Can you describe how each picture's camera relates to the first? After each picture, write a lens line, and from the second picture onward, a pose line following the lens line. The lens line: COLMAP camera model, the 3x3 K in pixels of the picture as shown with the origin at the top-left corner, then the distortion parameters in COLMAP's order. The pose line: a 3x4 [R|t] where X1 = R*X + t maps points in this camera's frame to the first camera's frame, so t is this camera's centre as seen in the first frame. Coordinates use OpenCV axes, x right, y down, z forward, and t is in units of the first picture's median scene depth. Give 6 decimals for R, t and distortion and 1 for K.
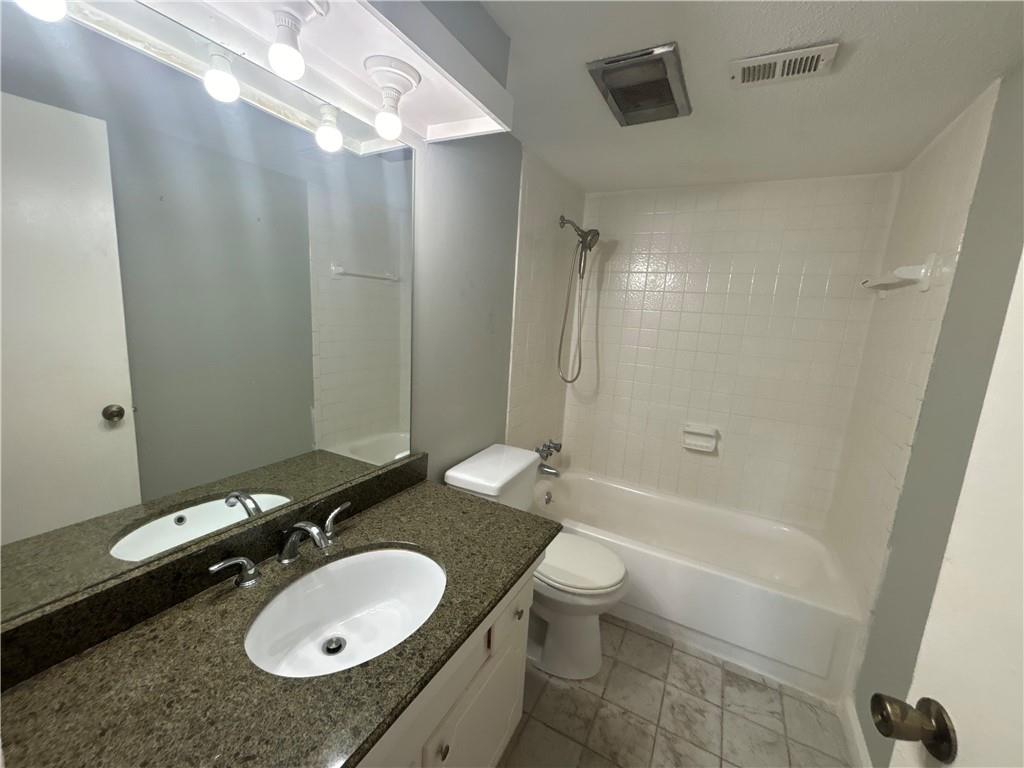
lens RADIAL K [[406.4, 0, 512.5], [0, 406.4, 381.3], [0, 0, 1]] dist [-0.000416, -0.000659]
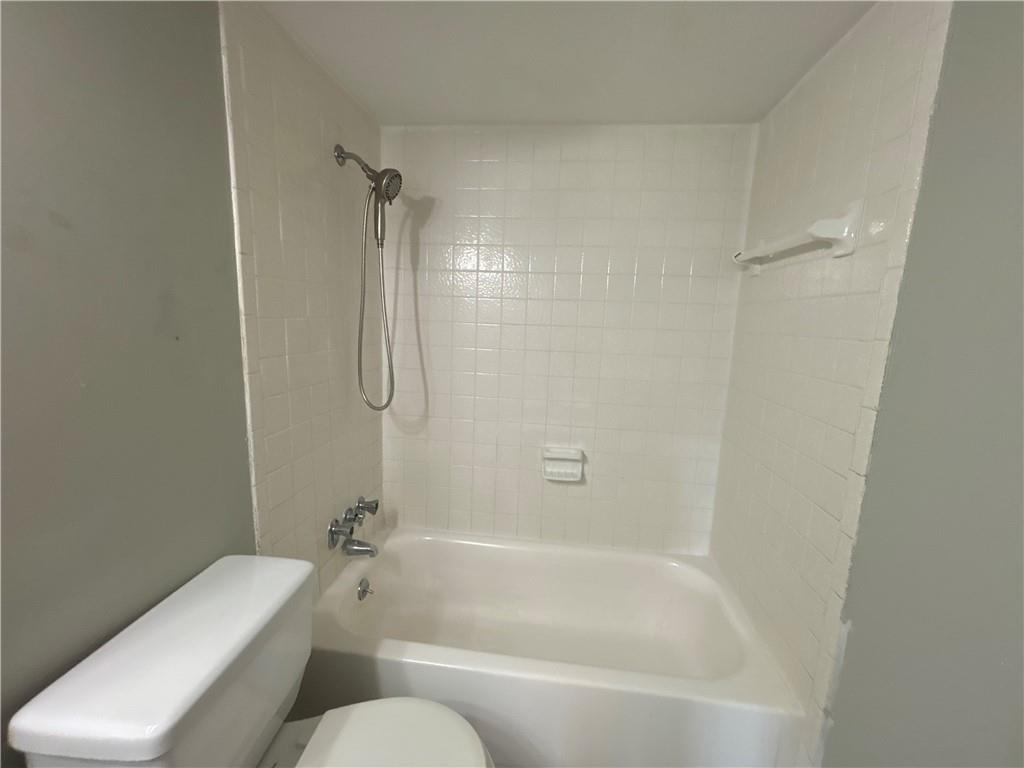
lens RADIAL K [[406.4, 0, 512.5], [0, 406.4, 381.3], [0, 0, 1]] dist [-0.000416, -0.000659]
pose [[0.925787, -0.085362, 0.368282, 0.105442], [0.085646, 0.996203, 0.015608, -0.035345], [-0.368216, 0.017092, 0.929583, 0.325359]]
